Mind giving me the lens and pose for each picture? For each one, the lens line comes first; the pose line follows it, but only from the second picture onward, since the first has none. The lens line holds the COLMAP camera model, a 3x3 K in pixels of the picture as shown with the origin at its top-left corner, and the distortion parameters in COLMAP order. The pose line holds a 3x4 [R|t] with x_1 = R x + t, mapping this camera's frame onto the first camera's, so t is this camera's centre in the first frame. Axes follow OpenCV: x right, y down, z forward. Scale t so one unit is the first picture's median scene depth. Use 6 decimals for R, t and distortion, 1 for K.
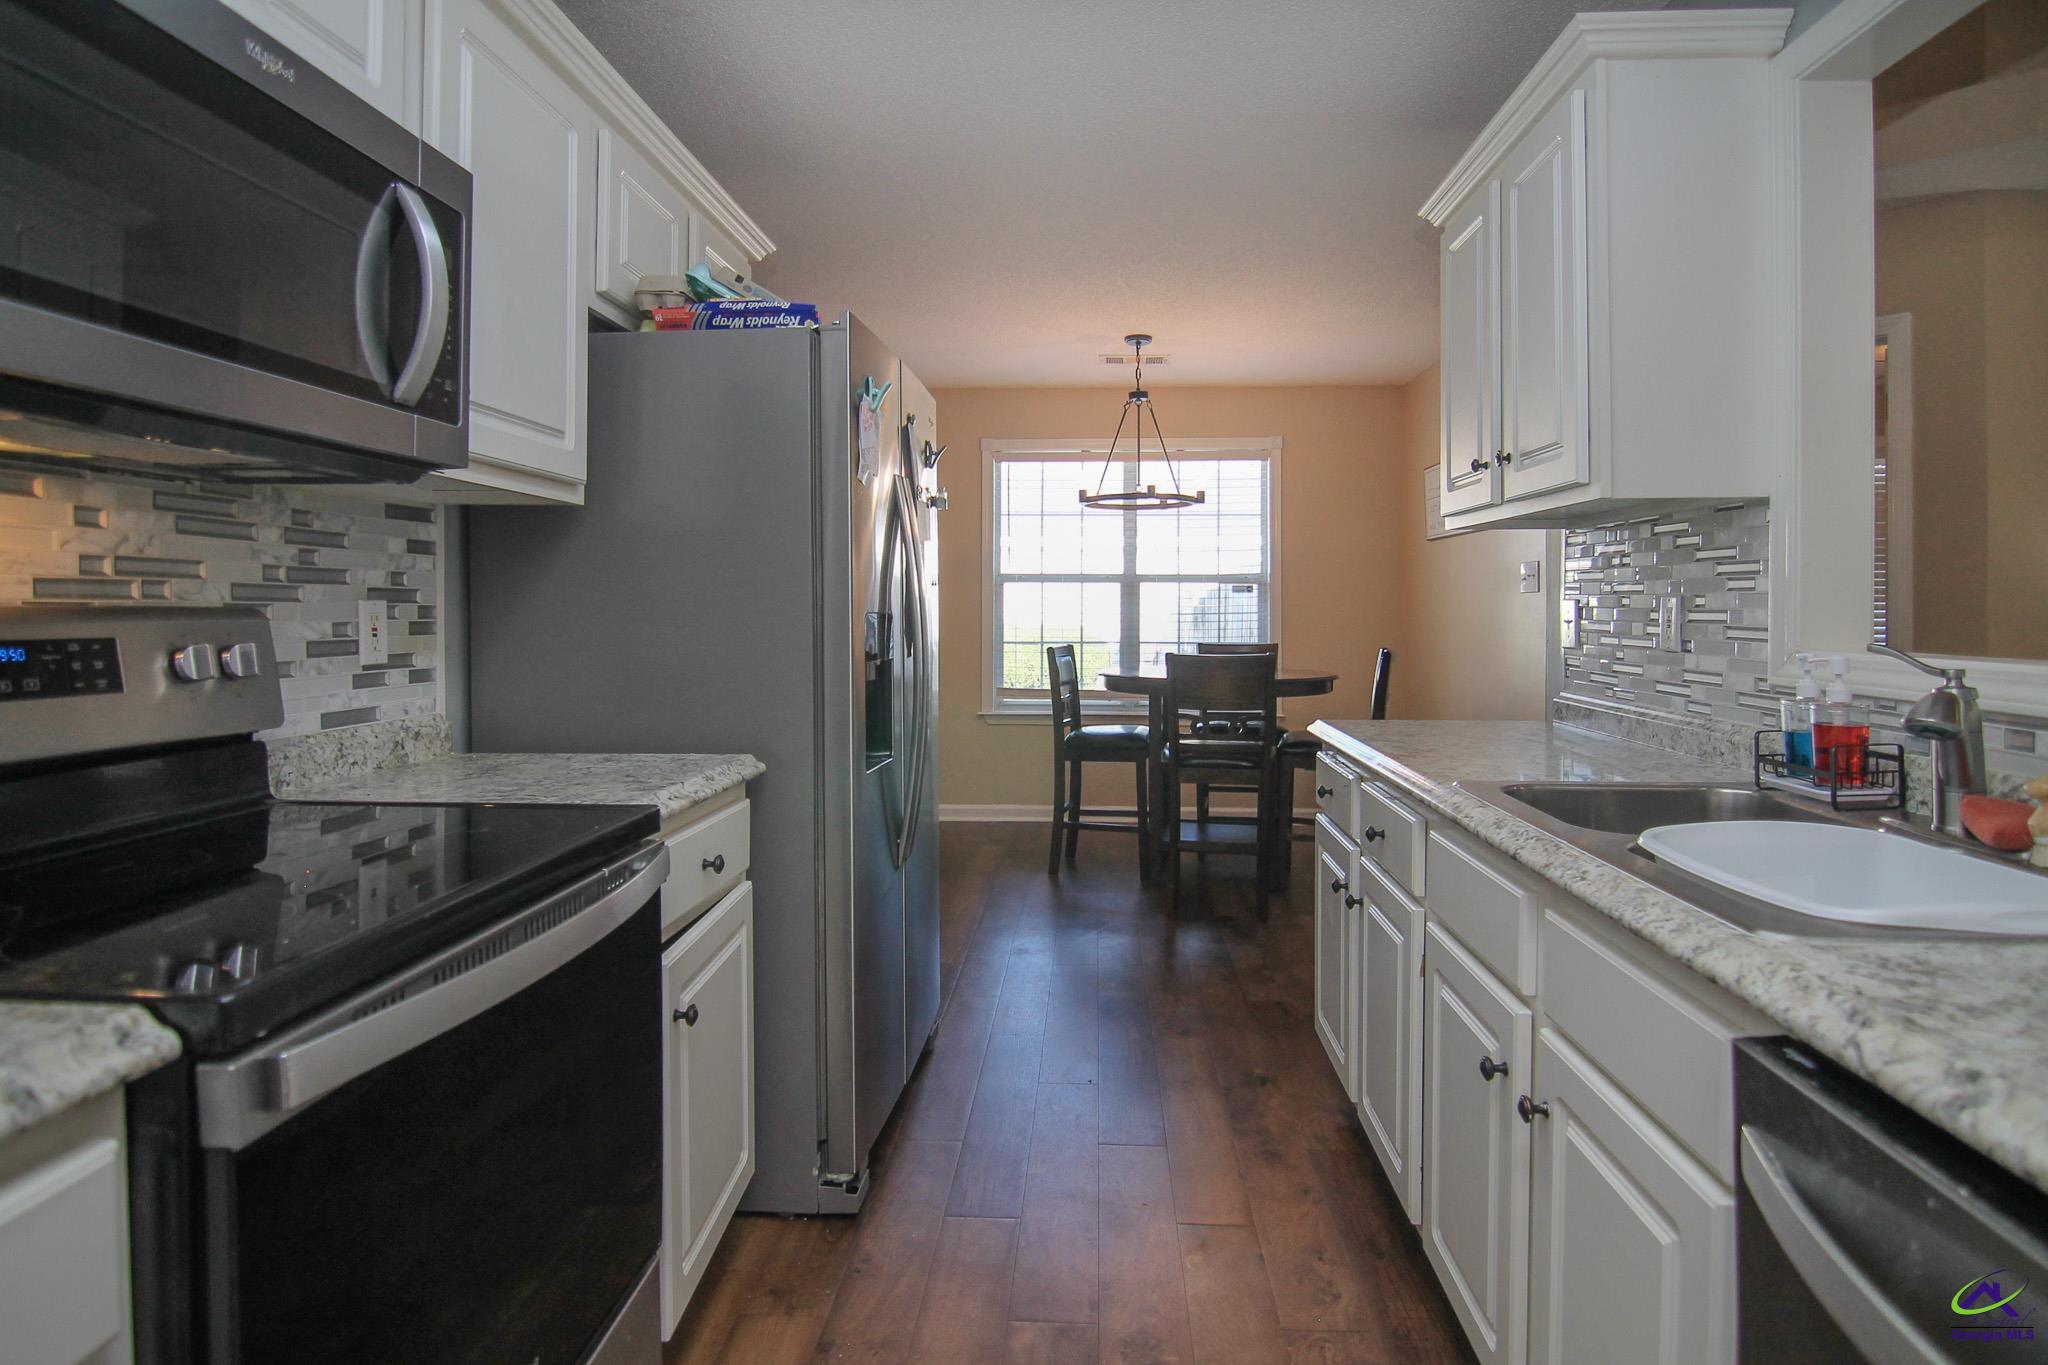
lens RADIAL K [[1062.3, 0, 1017.2], [0, 1062.3, 640.3], [0, 0, 1]] dist [0.004192, -0.016669]
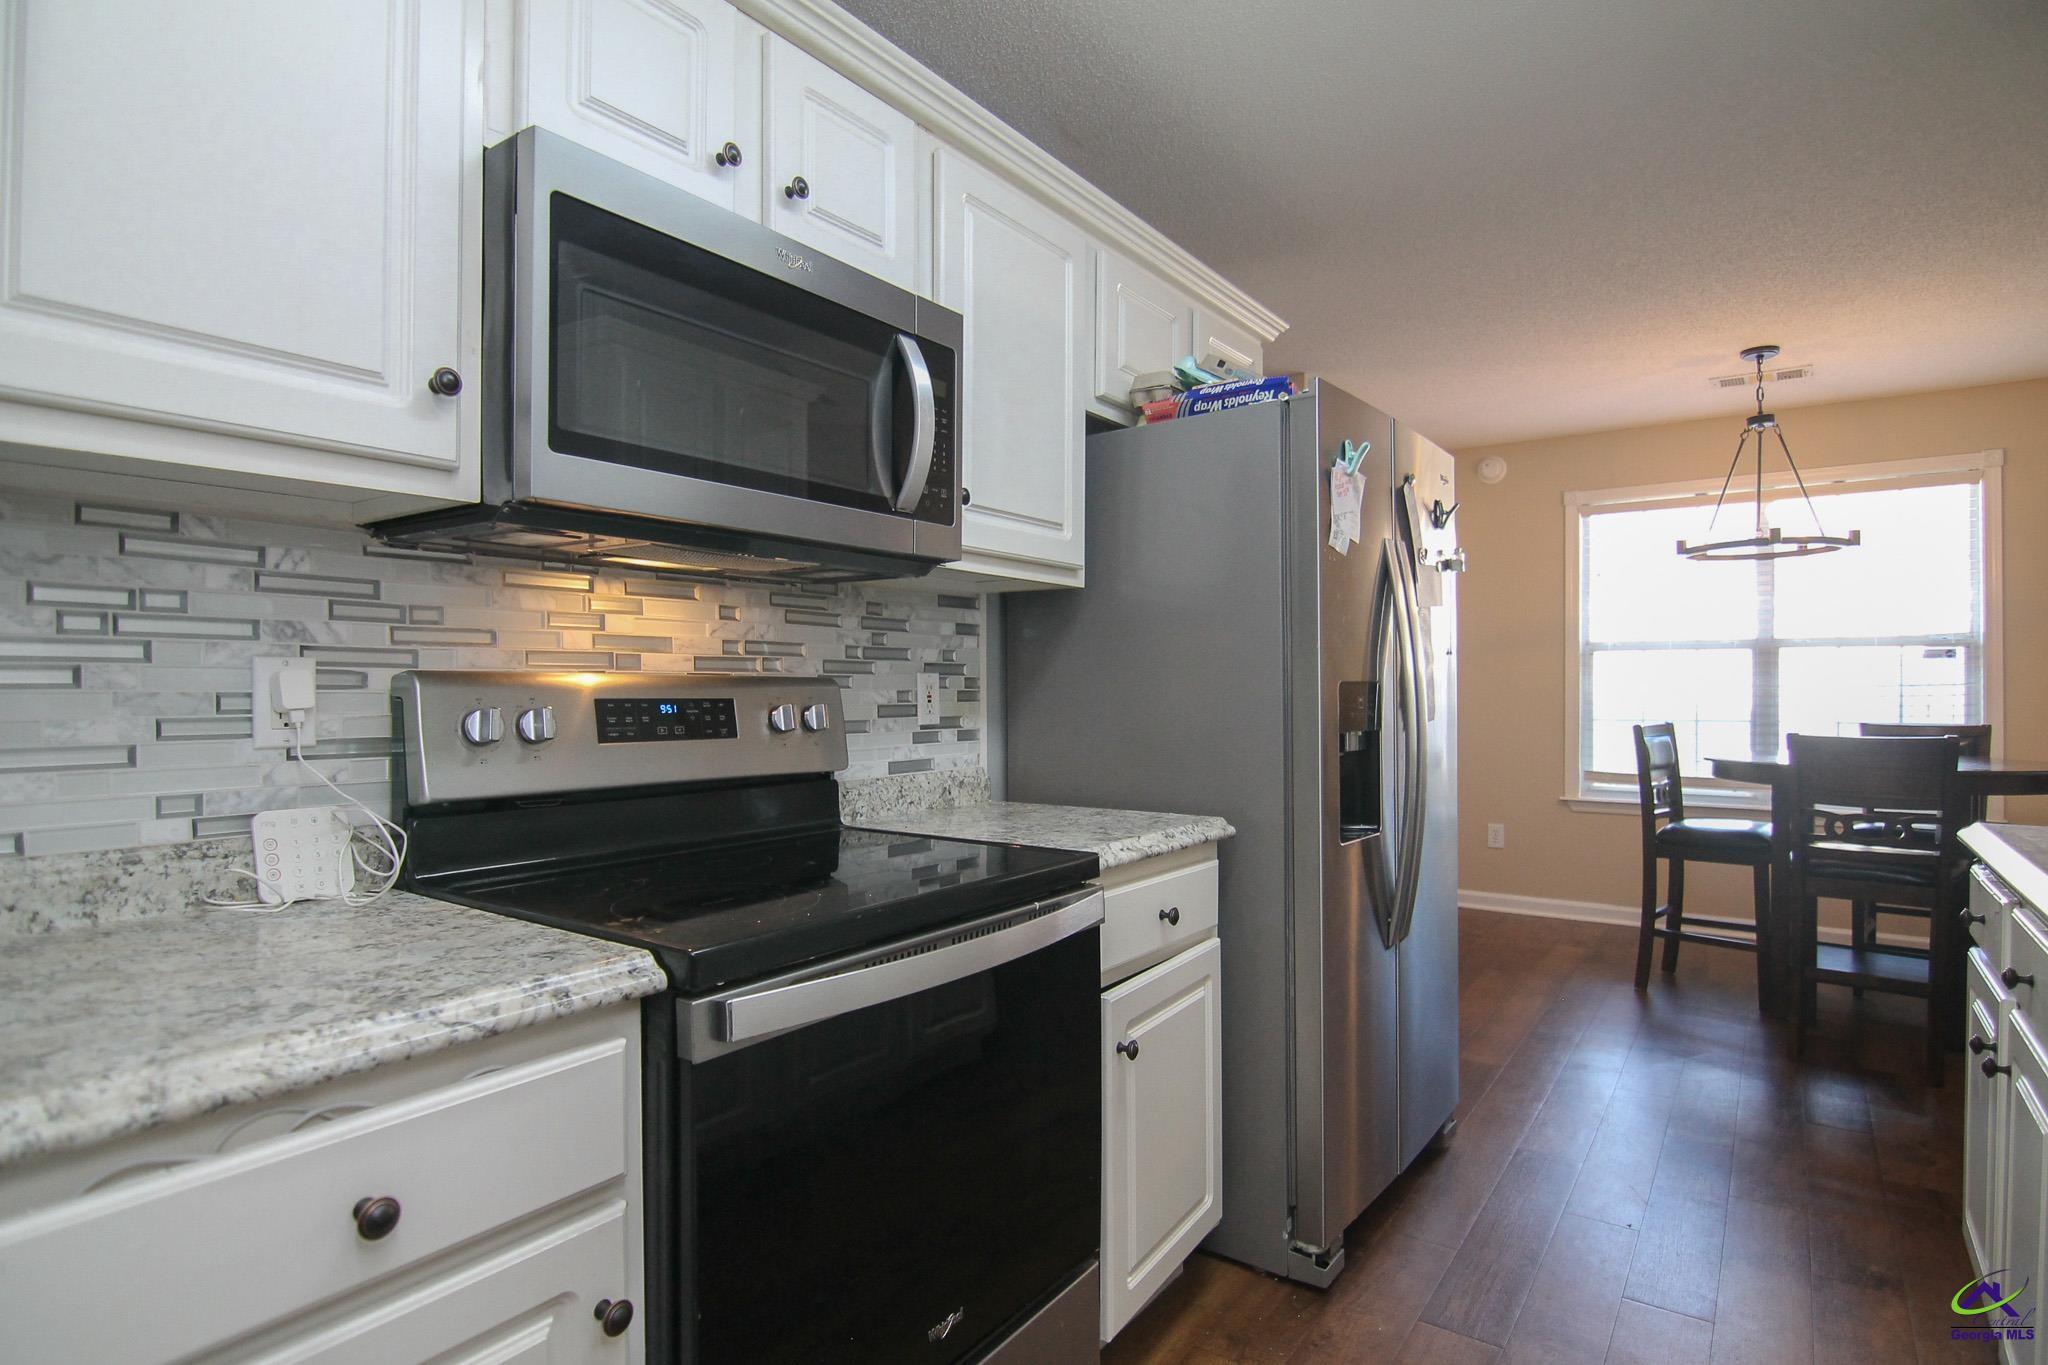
lens RADIAL K [[1040.8, 0, 1027.3], [0, 1040.8, 716.8], [0, 0, 1]] dist [0.003229, -0.015990]
pose [[0.840807, 0.012254, -0.541196, 0.140674], [-0.012840, 0.999914, 0.002692, 0.008218], [0.541182, 0.004685, 0.840892, 0.035606]]
